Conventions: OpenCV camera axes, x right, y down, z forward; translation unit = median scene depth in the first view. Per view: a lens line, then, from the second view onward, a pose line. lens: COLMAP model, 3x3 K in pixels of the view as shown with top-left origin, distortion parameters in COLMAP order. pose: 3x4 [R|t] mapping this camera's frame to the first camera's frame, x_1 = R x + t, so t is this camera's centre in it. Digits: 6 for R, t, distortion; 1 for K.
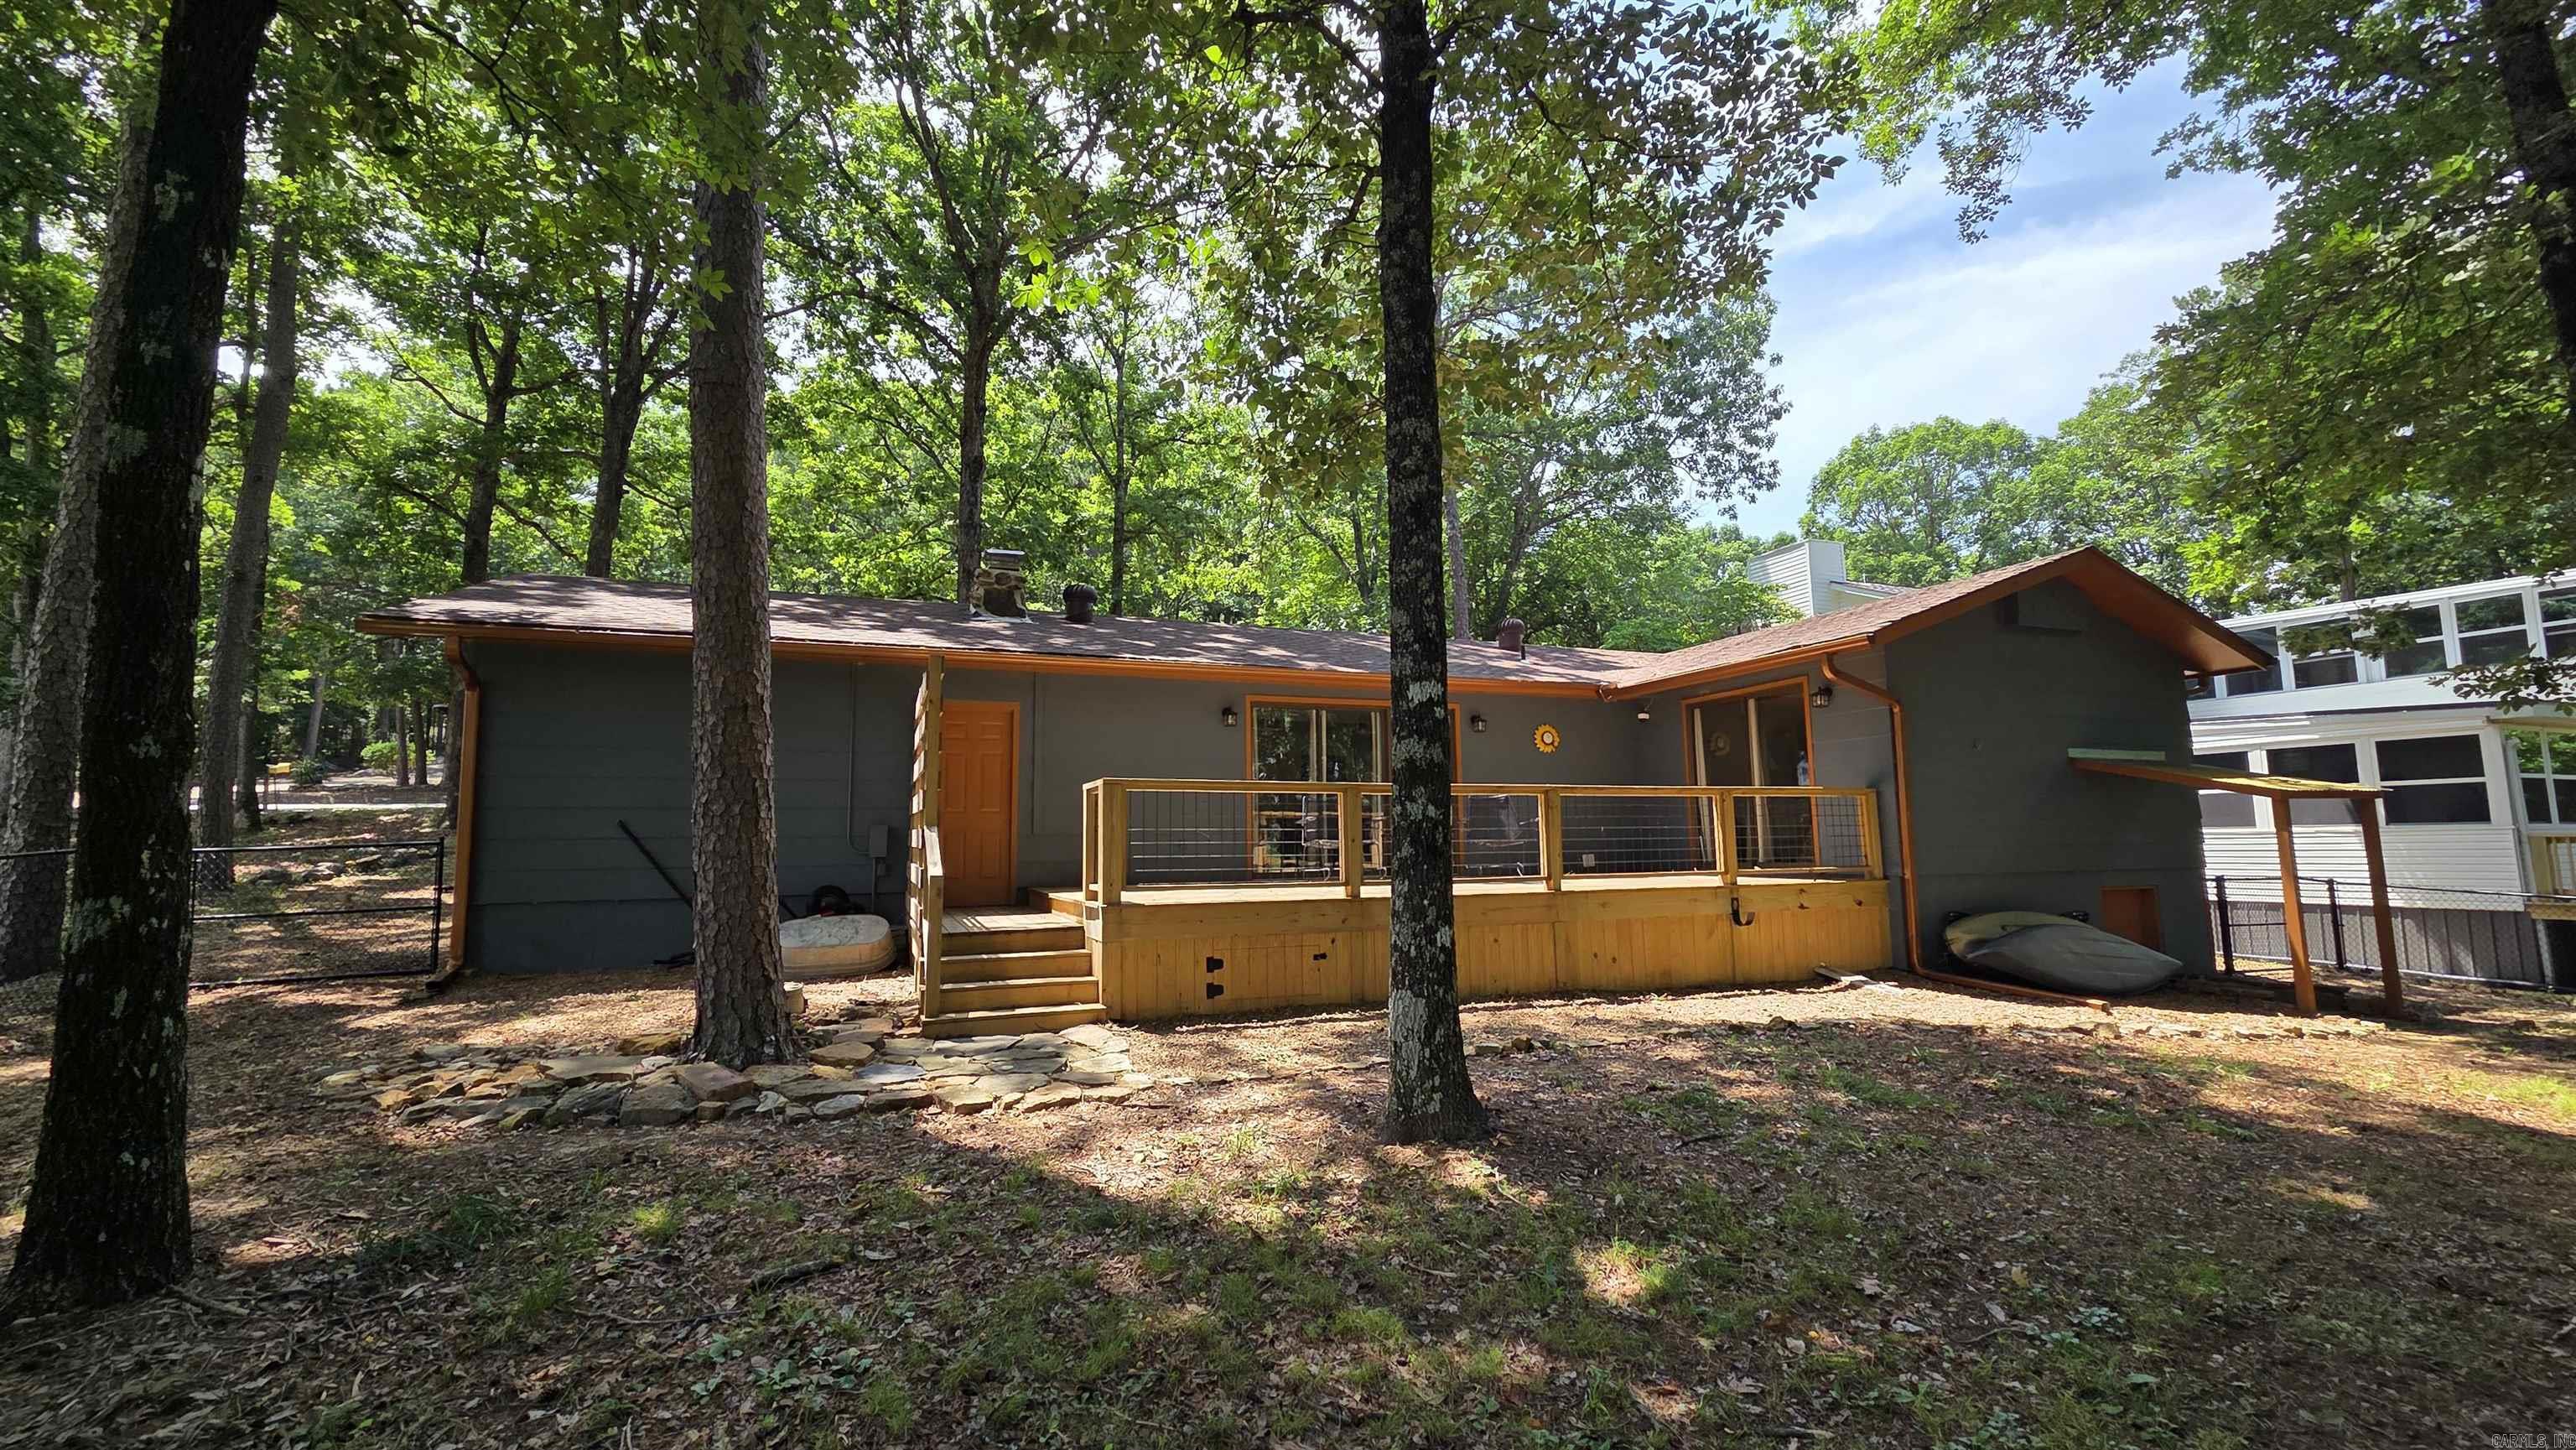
lens RADIAL K [[1053.5, 0, 1291.5], [0, 1053.5, 719.9], [0, 0, 1]] dist [0.008917, -0.001820]
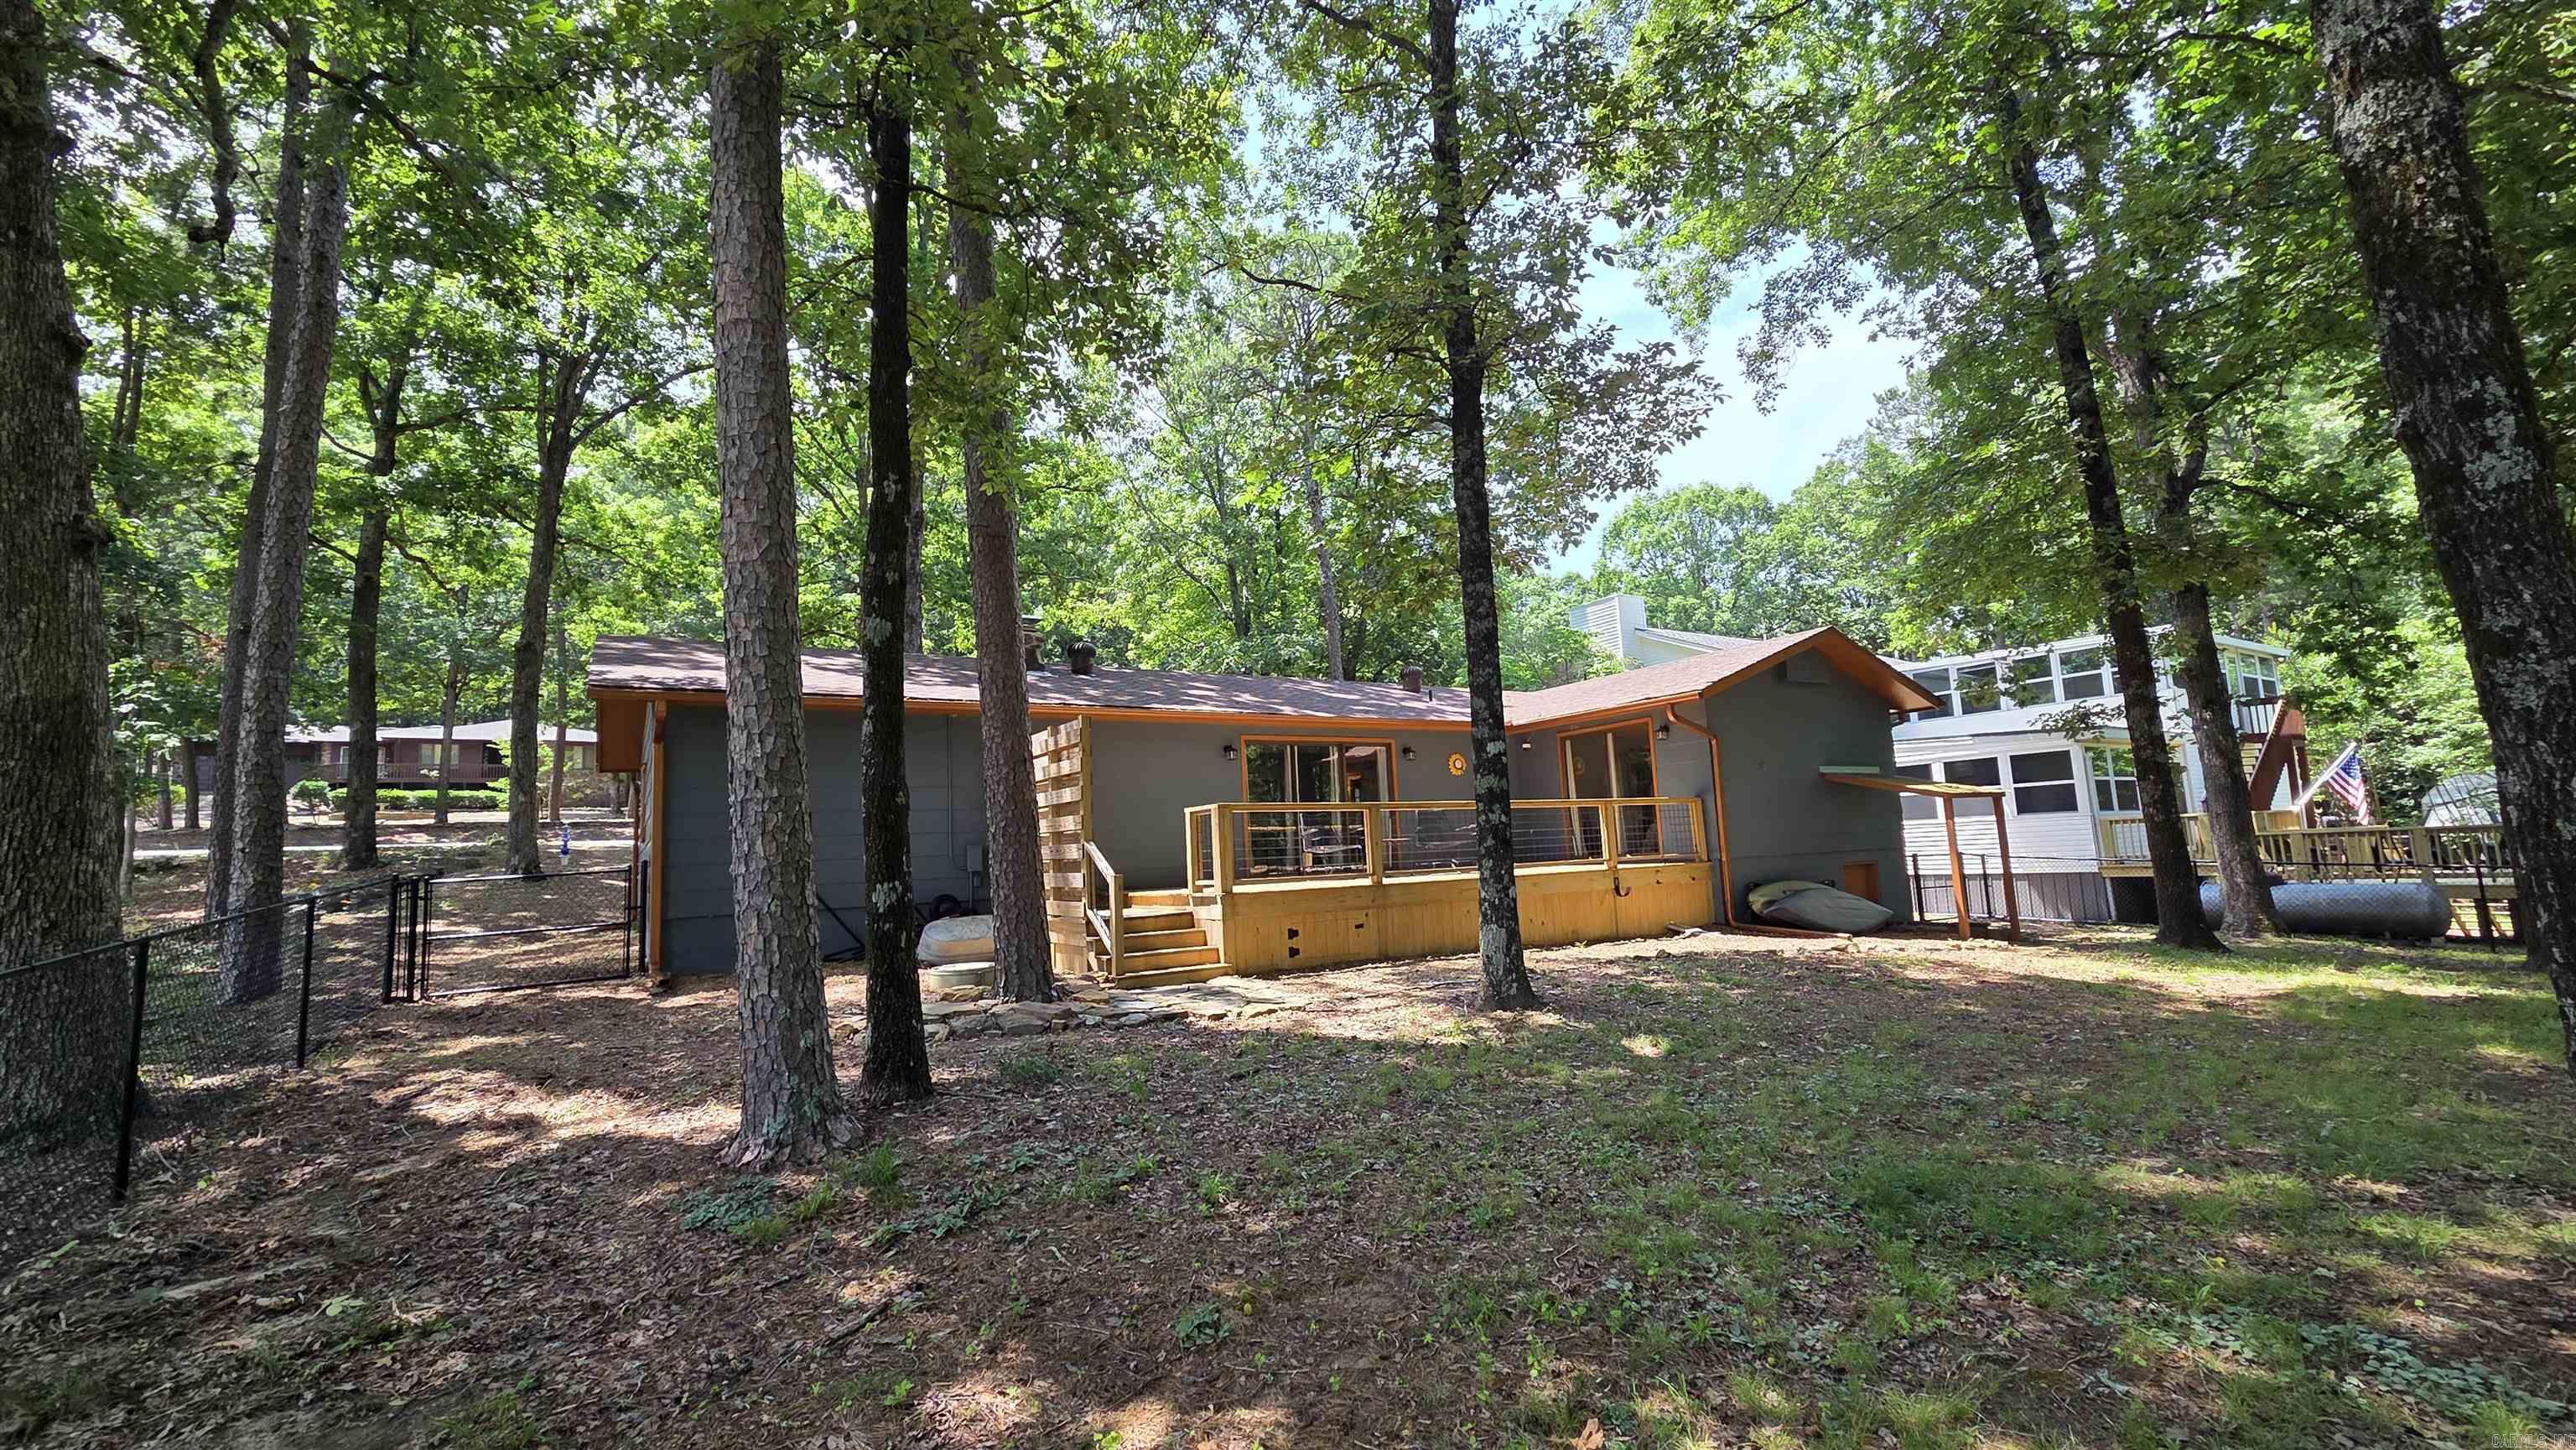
lens RADIAL K [[1053.5, 0, 1294.9], [0, 1053.5, 720.3], [0, 0, 1]] dist [0.008917, -0.001820]
pose [[0.982198, -0.009100, 0.187630, -0.219616], [0.012403, 0.999788, -0.016438, -0.020194], [-0.187441, 0.018472, 0.982102, -0.257808]]
